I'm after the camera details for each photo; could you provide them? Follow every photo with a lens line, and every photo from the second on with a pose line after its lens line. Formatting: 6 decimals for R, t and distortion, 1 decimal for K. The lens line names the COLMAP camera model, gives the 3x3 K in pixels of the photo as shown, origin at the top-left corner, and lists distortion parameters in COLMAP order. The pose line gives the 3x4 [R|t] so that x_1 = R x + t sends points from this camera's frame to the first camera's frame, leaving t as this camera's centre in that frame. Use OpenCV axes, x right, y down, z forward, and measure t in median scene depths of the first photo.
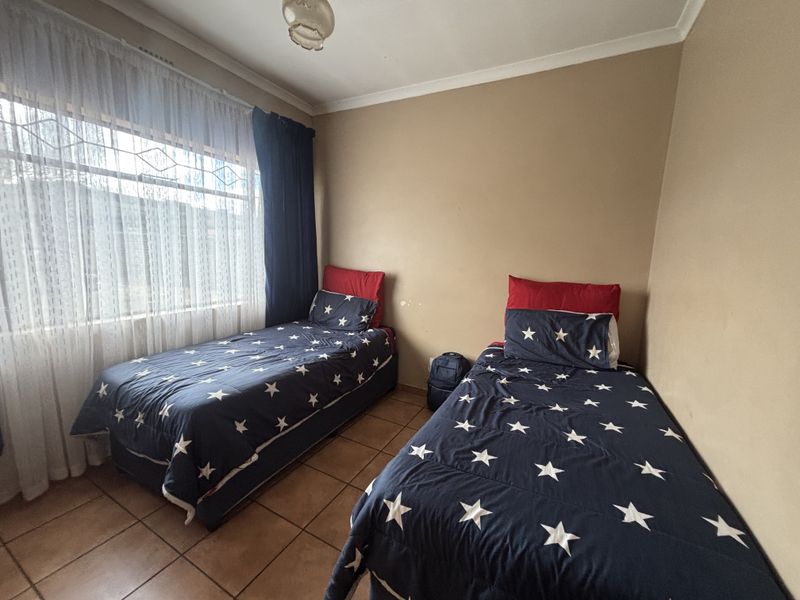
lens RADIAL K [[320.1, 0, 398.6], [0, 320.1, 298.4], [0, 0, 1]] dist [-0.002330, 0.000357]
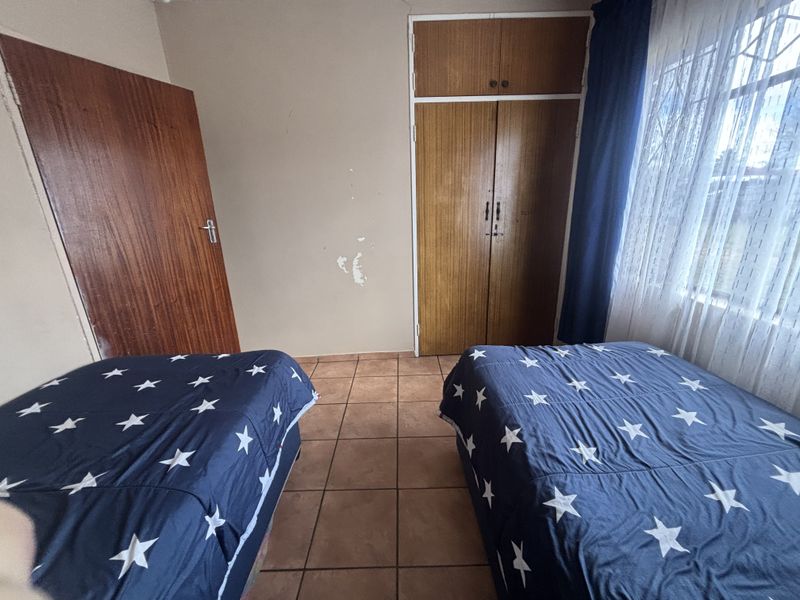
lens RADIAL K [[320.1, 0, 399.2], [0, 320.1, 298.6], [0, 0, 1]] dist [-0.002330, 0.000357]
pose [[-0.880230, 0.129426, -0.456557, 0.074541], [-0.064808, 0.920289, 0.385834, -0.197814], [0.470101, 0.369212, -0.801678, 1.412182]]
